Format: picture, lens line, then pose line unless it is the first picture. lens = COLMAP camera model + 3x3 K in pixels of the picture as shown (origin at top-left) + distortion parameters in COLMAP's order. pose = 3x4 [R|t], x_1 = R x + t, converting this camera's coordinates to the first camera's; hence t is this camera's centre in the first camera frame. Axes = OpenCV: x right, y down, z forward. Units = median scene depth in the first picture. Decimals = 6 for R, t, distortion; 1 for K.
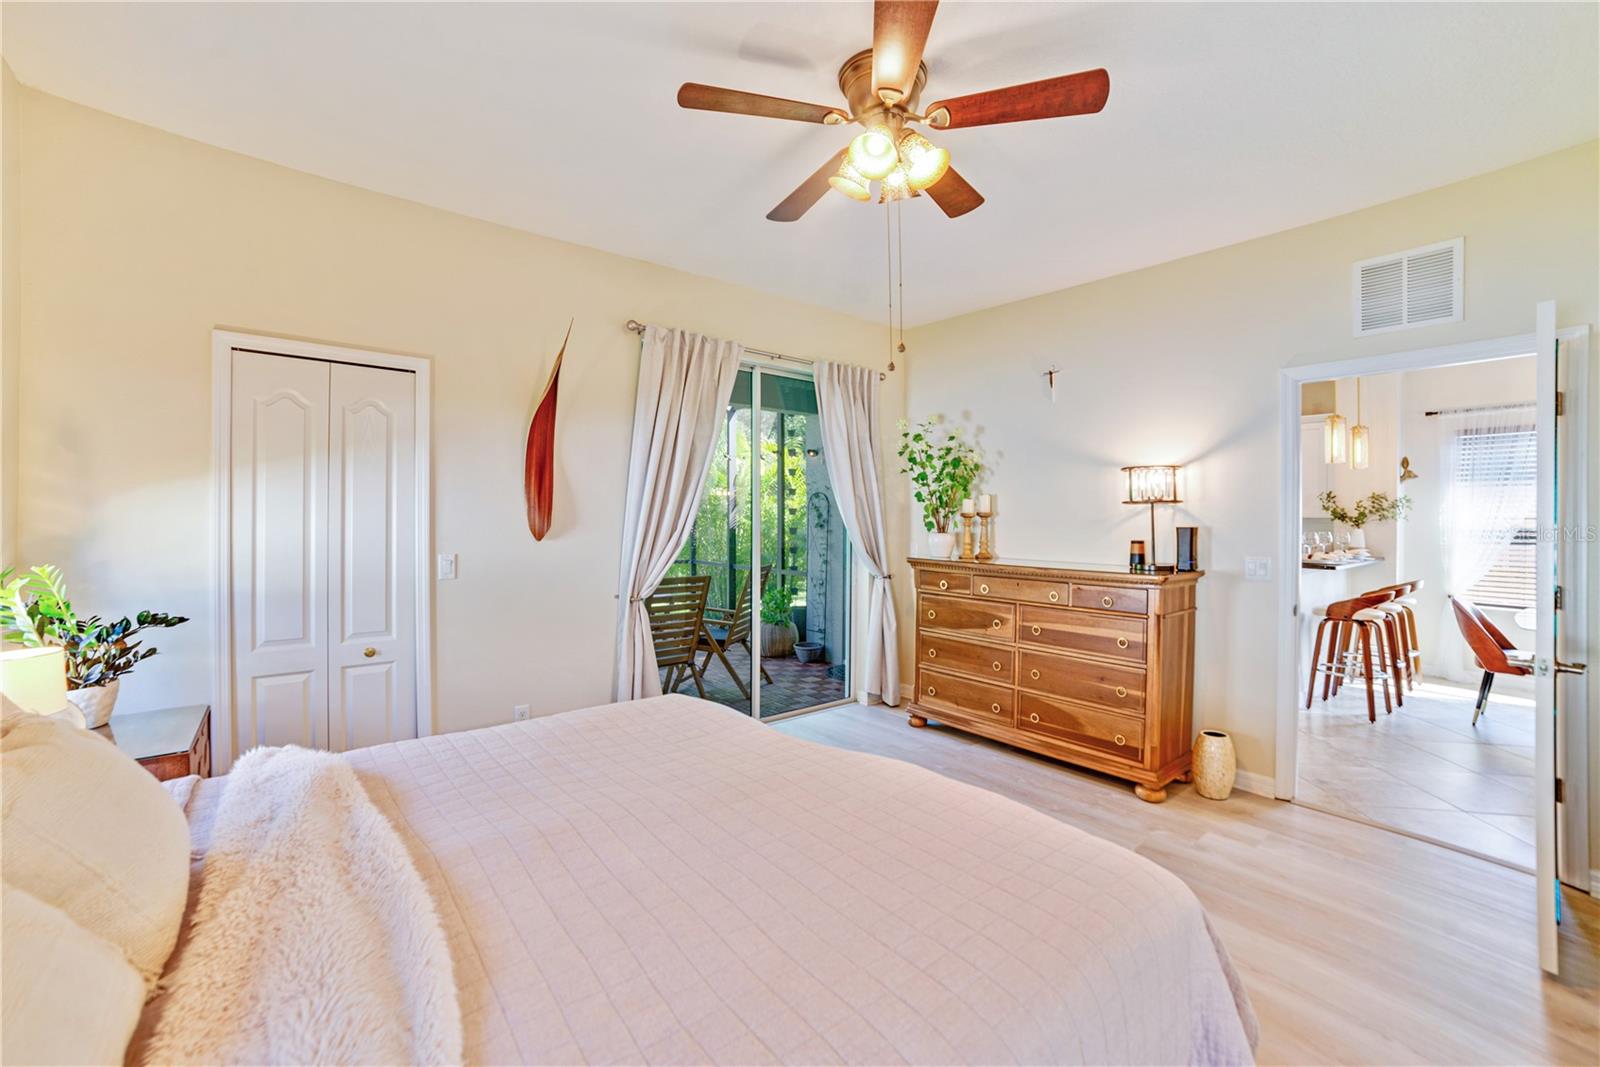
lens RADIAL K [[655.1, 0, 792.2], [0, 655.1, 530.1], [0, 0, 1]] dist [-0.062806, 0.023509]
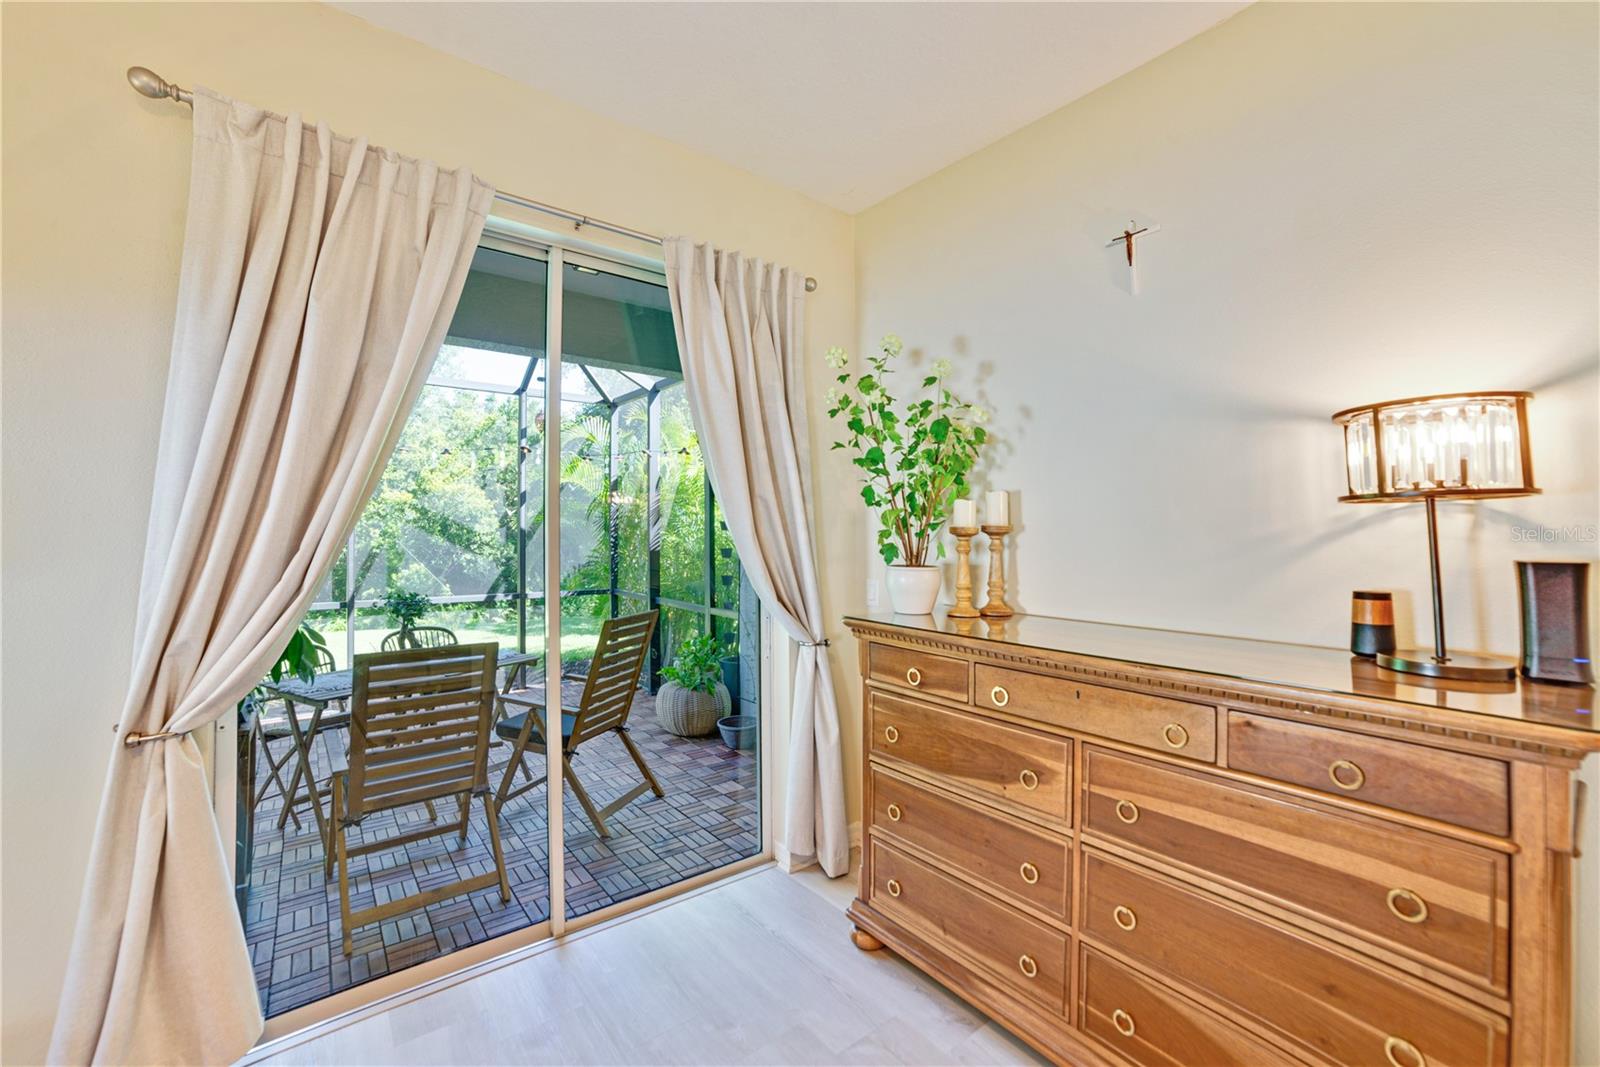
lens RADIAL K [[655.1, 0, 804.2], [0, 655.1, 522.5], [0, 0, 1]] dist [-0.062806, 0.023509]
pose [[0.999983, -0.005621, 0.001264, 0.143289], [0.005659, 0.999448, -0.032734, -0.013756], [-0.001079, 0.032741, 0.999463, 0.489053]]
